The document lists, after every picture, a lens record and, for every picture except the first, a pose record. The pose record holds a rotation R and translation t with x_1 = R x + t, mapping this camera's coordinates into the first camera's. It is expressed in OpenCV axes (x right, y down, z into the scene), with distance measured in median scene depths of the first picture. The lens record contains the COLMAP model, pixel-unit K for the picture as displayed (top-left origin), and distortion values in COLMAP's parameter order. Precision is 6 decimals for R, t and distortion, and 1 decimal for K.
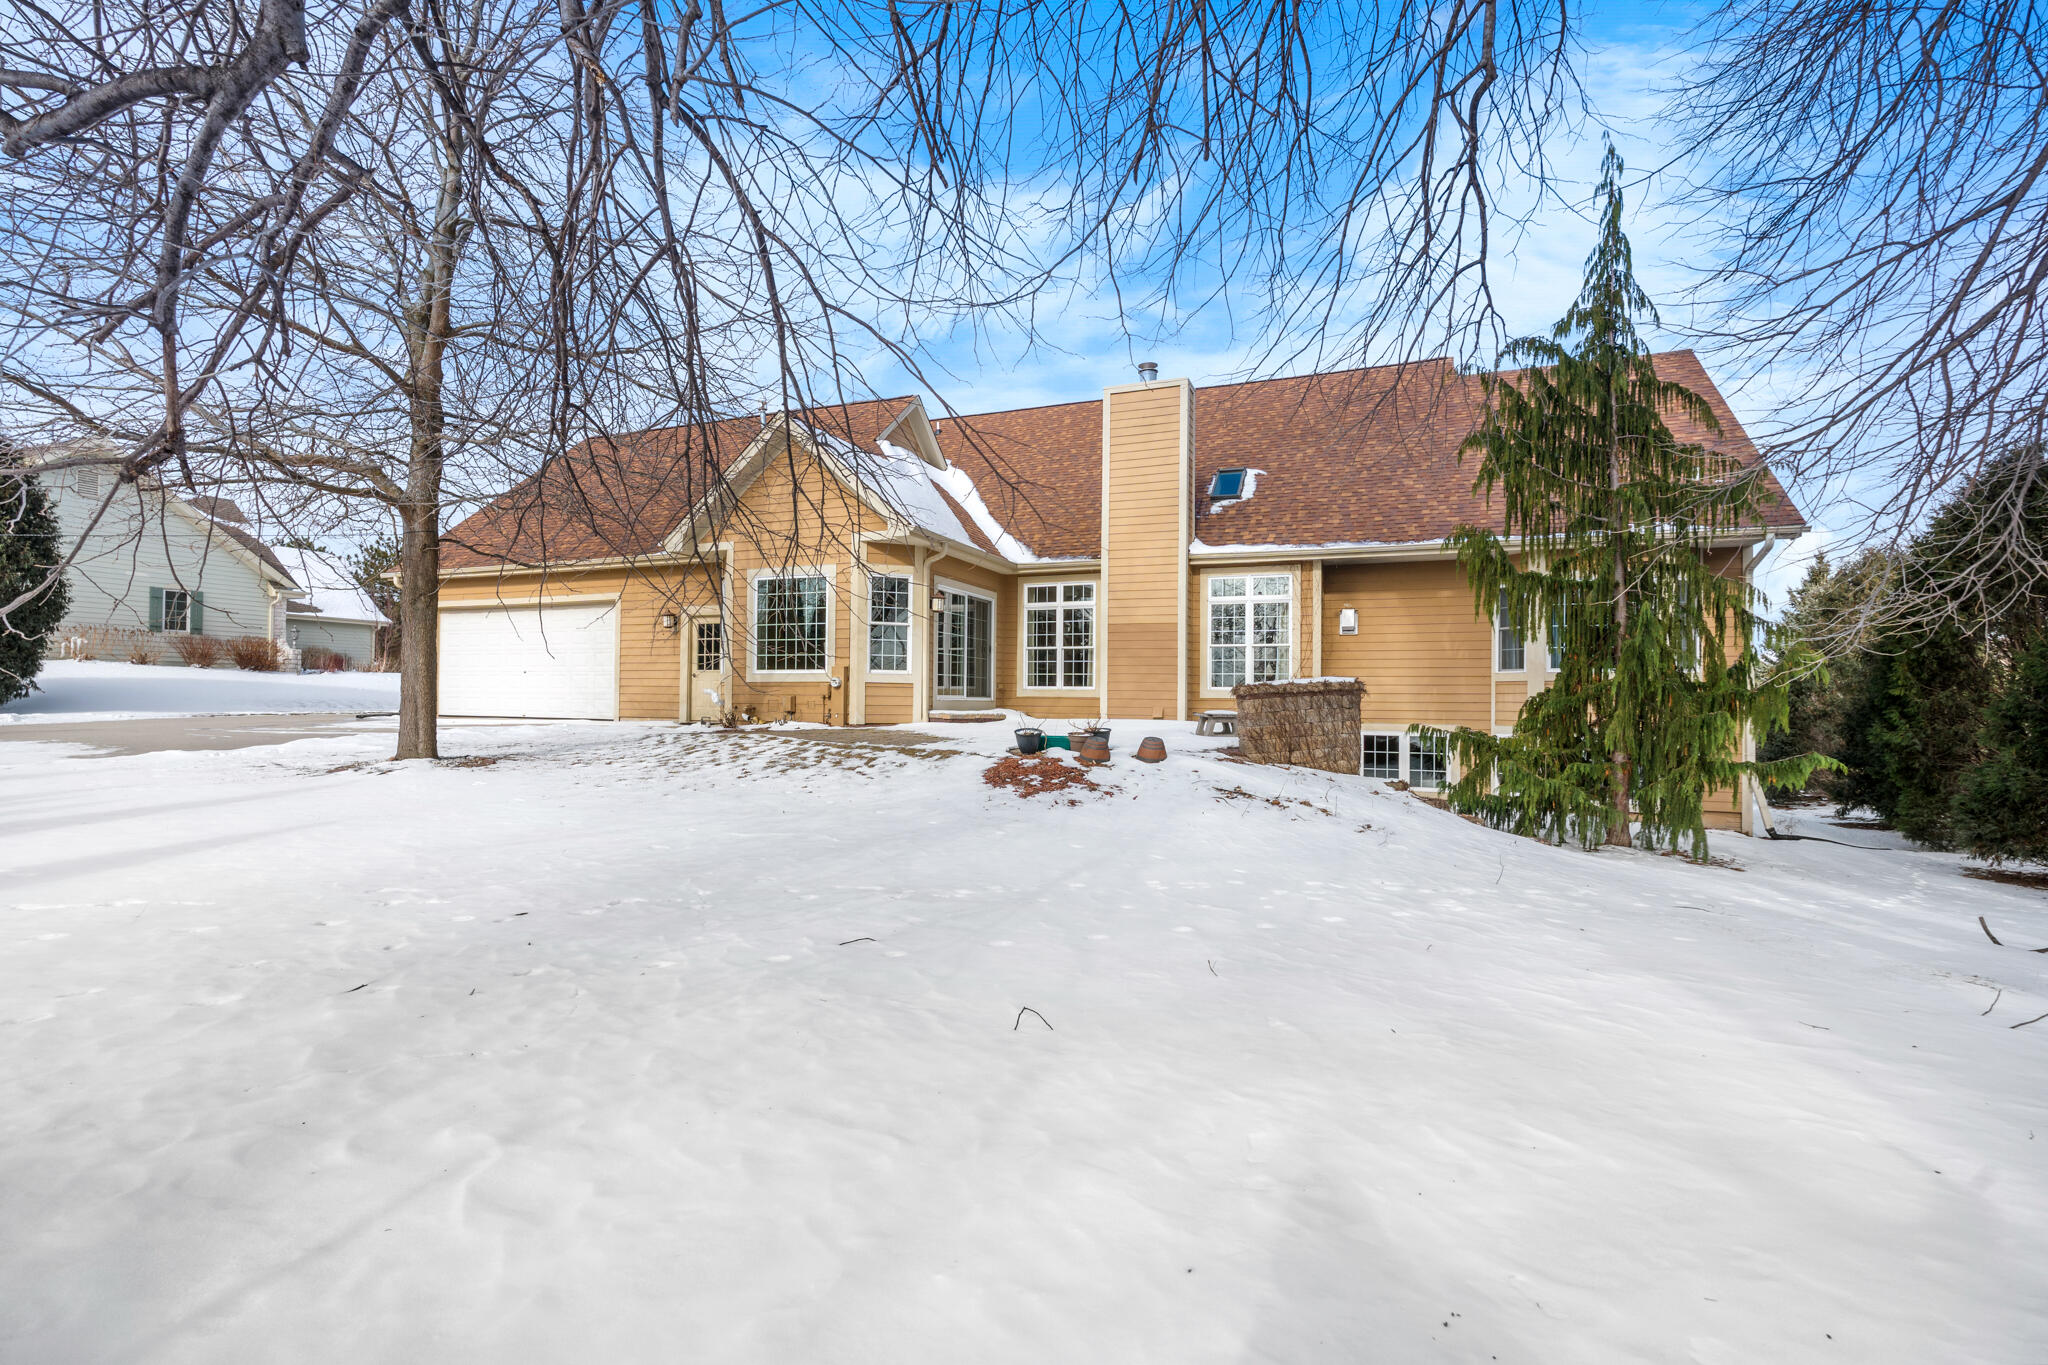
lens RADIAL K [[915.9, 0, 1021.0], [0, 915.9, 679.7], [0, 0, 1]] dist [-0.021964, -0.000081]
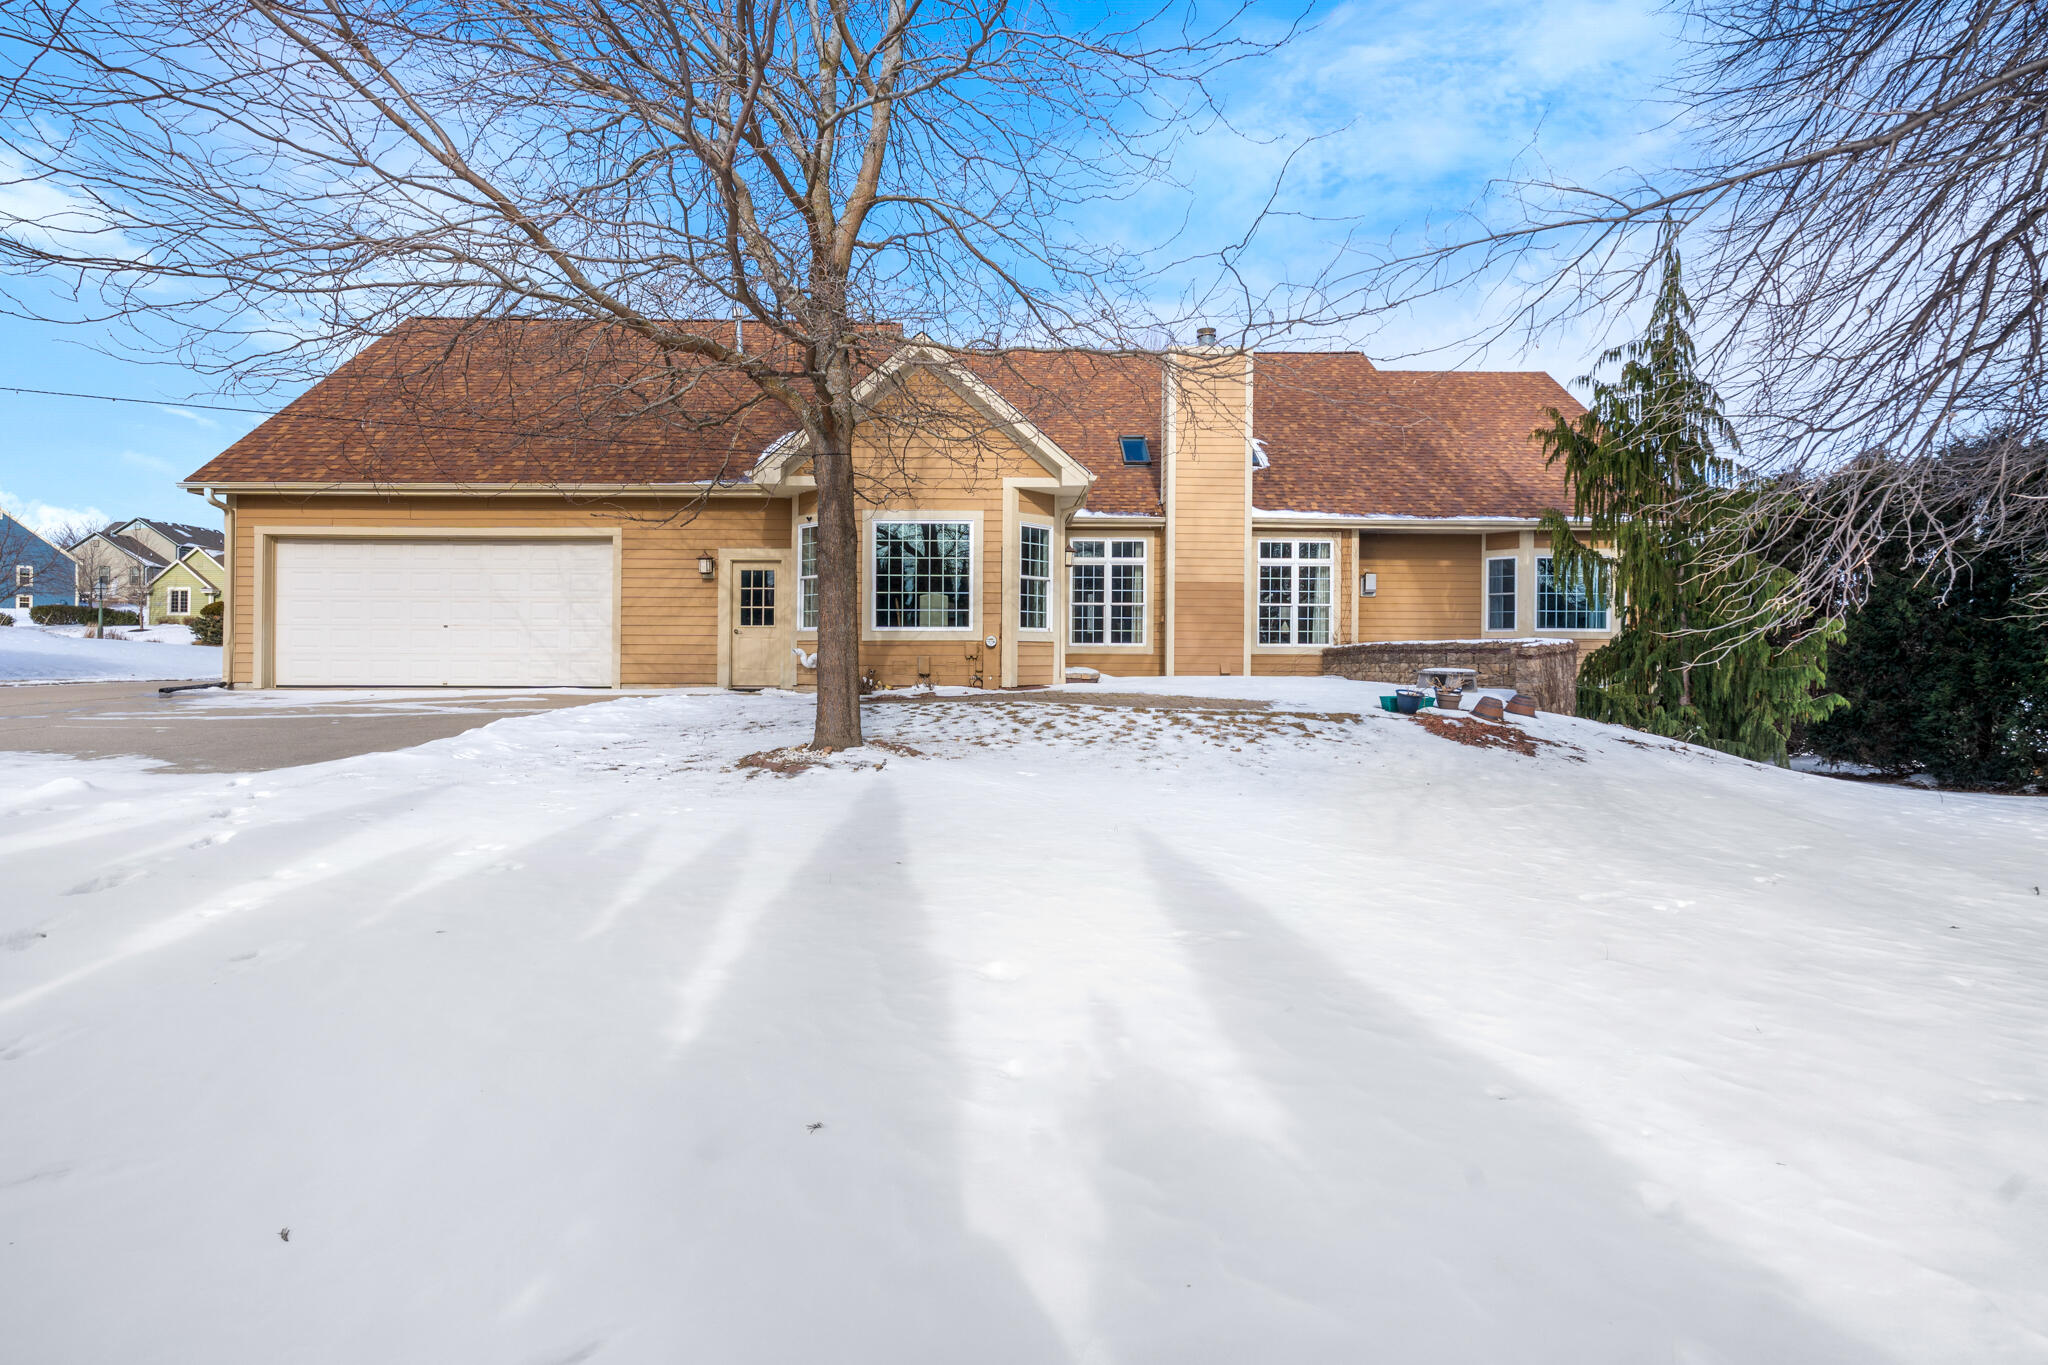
lens RADIAL K [[915.9, 0, 1024.2], [0, 915.9, 633.8], [0, 0, 1]] dist [-0.021964, -0.000081]
pose [[0.919758, 0.000110, 0.392485, -0.456455], [-0.002125, 0.999987, 0.004701, -0.007710], [-0.392479, -0.005158, 0.919746, 0.133182]]
